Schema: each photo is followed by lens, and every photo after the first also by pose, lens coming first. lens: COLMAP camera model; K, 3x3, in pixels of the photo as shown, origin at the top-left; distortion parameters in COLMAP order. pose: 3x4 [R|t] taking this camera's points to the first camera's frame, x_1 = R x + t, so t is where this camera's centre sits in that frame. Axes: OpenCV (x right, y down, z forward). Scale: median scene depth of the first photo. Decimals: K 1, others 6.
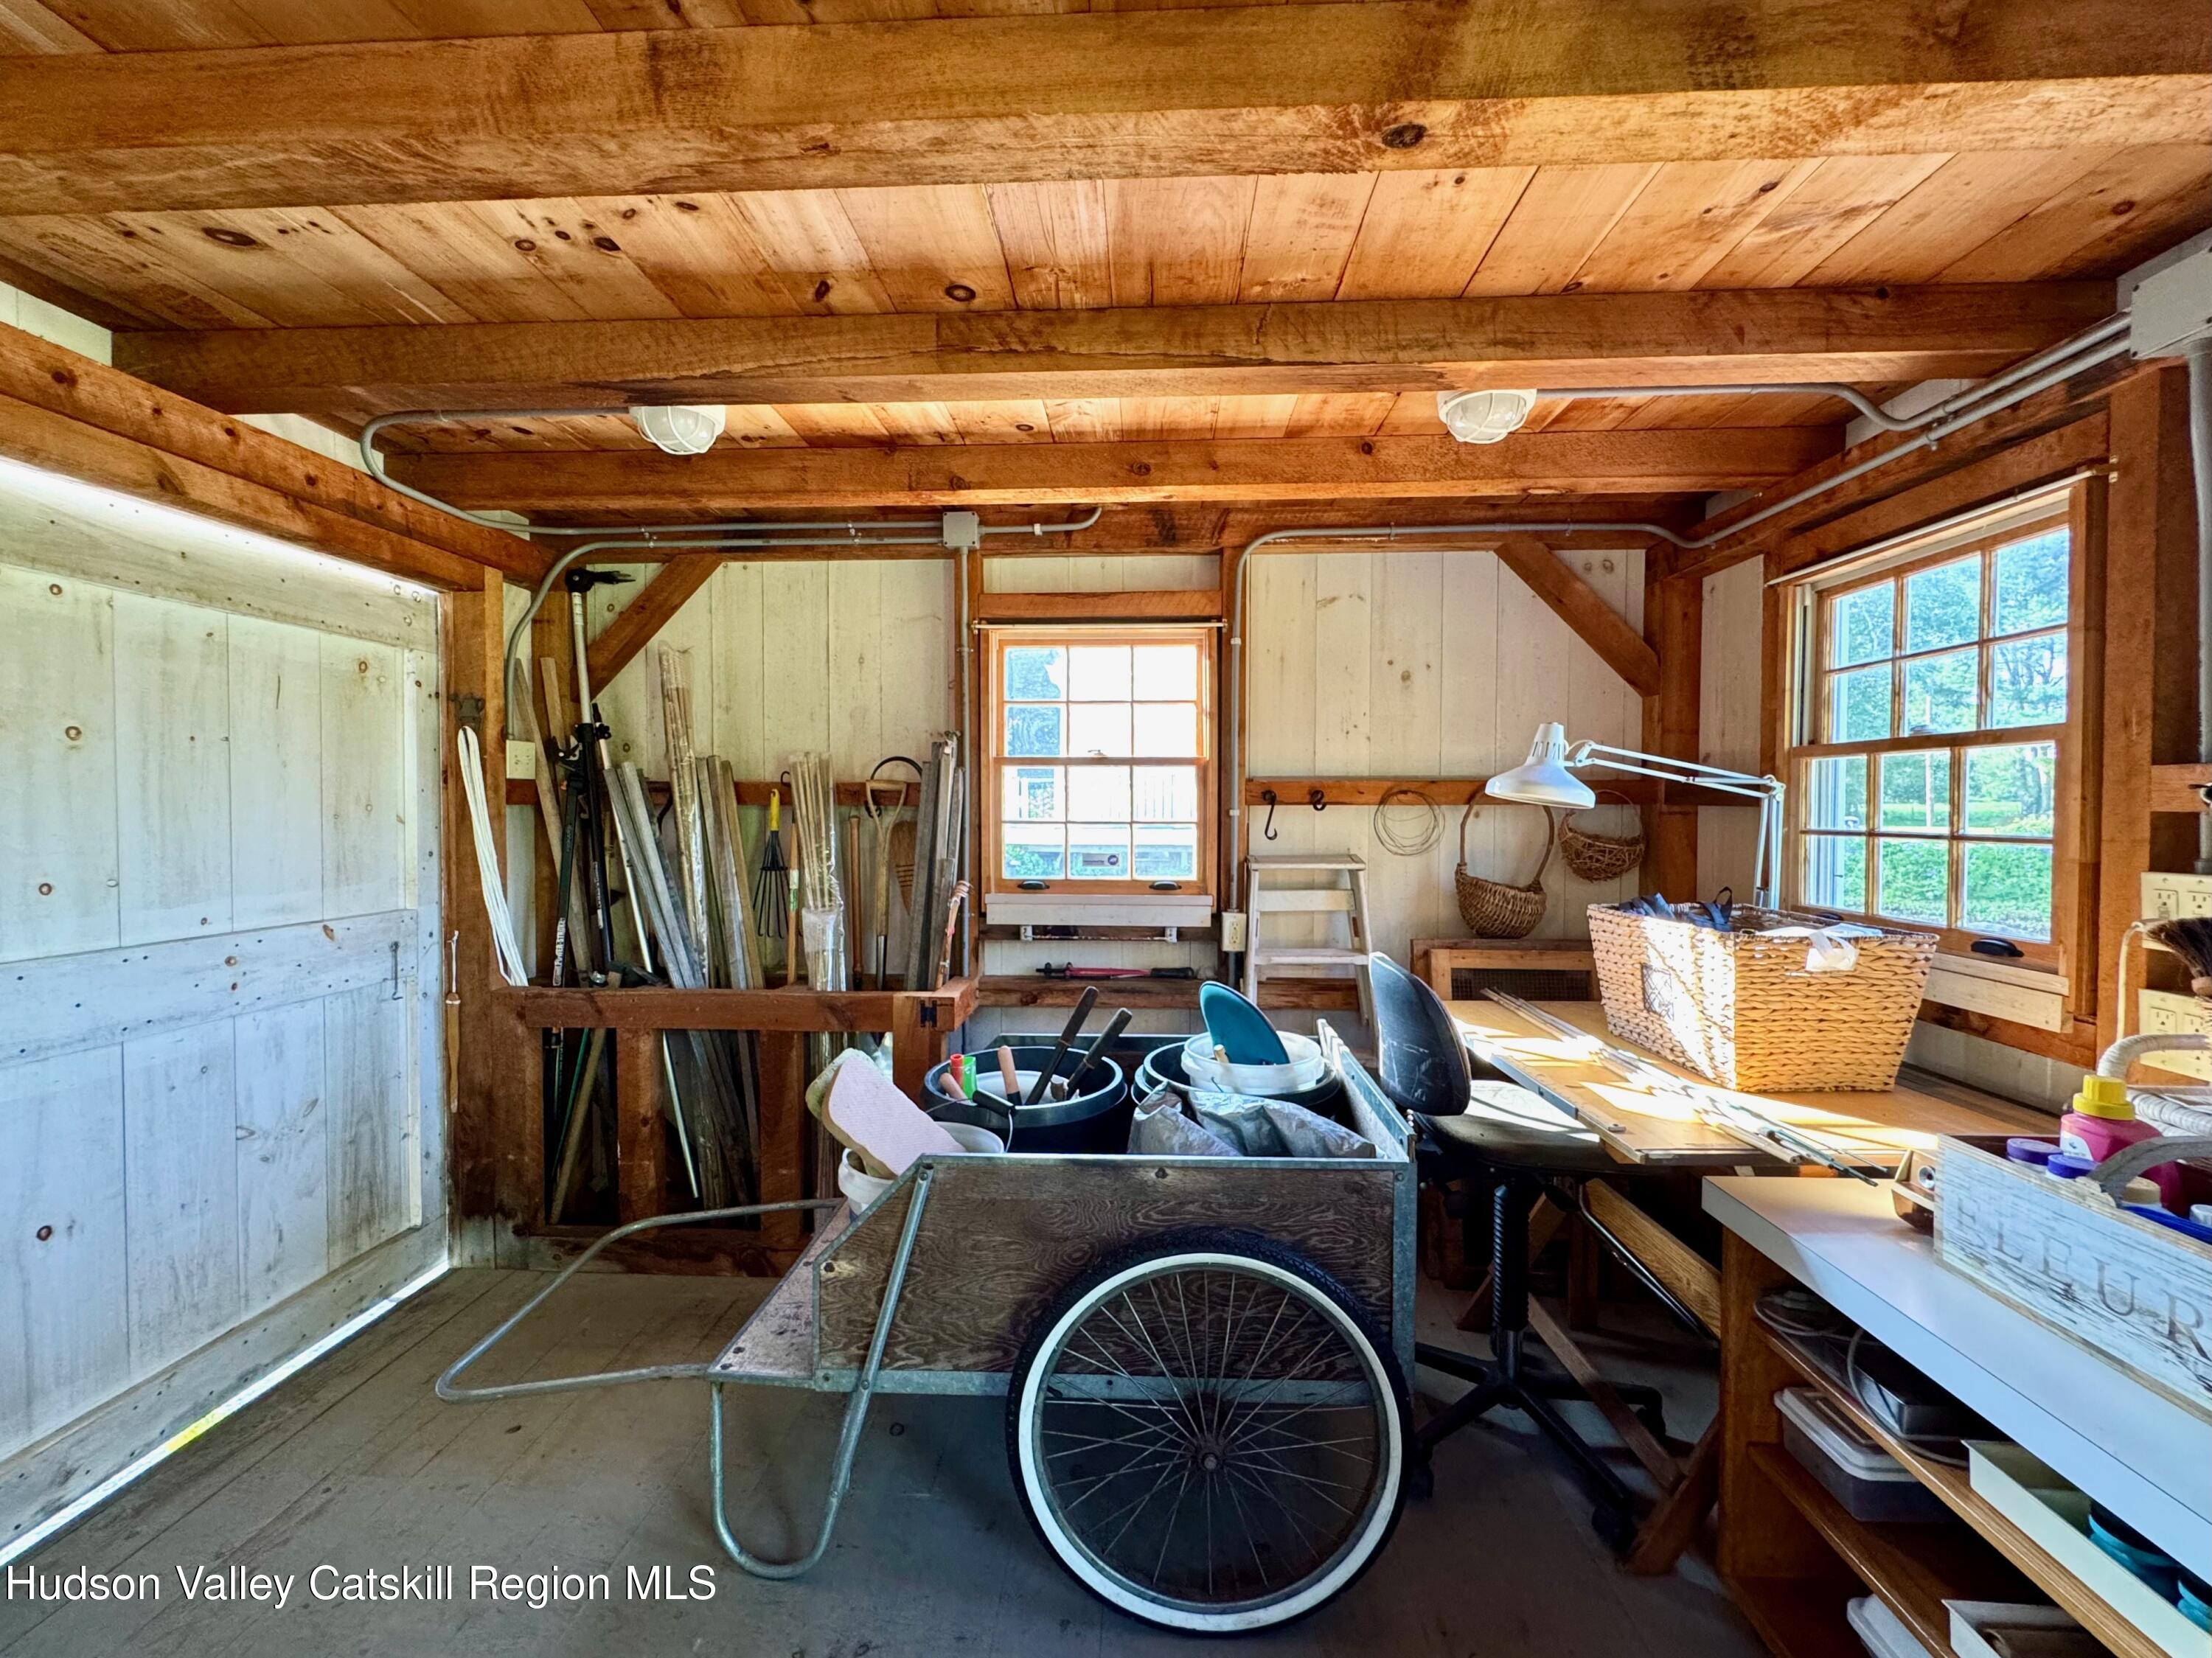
lens RADIAL K [[886.5, 0, 1108.8], [0, 886.5, 832.4], [0, 0, 1]] dist [-0.000977, 0.000127]
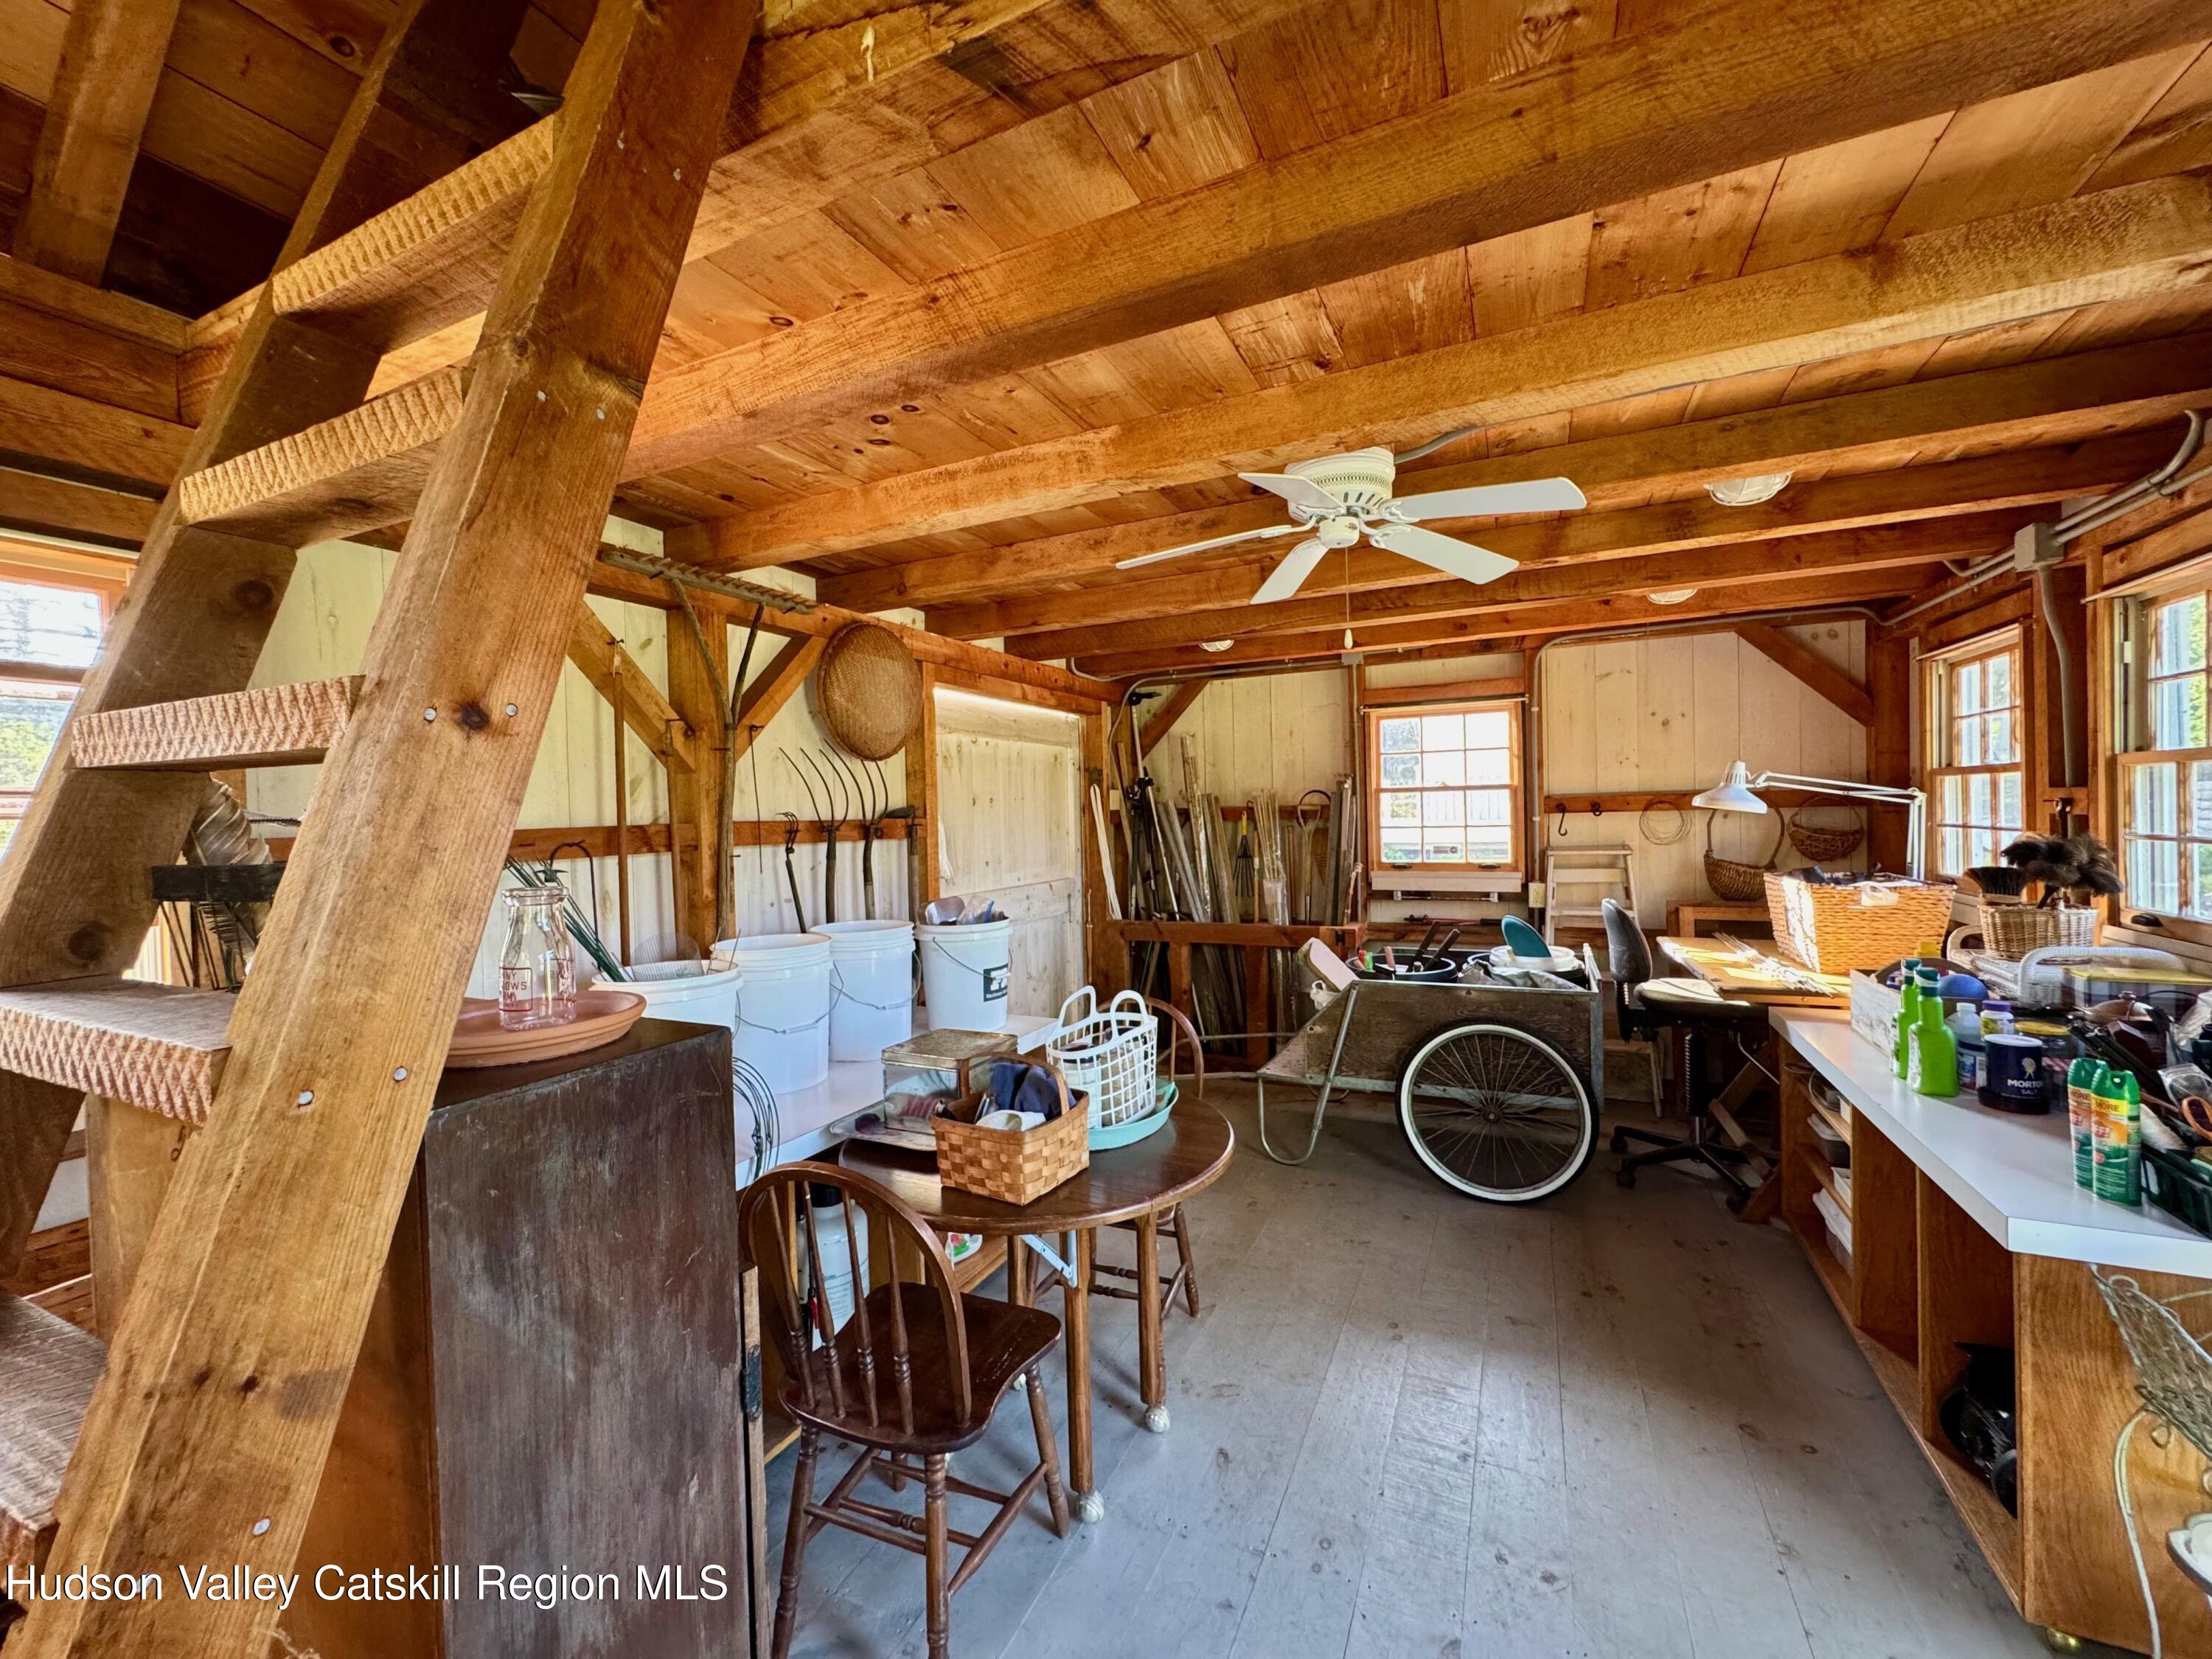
lens RADIAL K [[886.6, 0, 1108.8], [0, 886.6, 832.9], [0, 0, 1]] dist [-0.000977, 0.000127]
pose [[0.921812, -0.017251, -0.387252, 0.052684], [0.017293, 0.999845, -0.003375, -0.005193], [0.387250, -0.003585, 0.921968, -0.730498]]
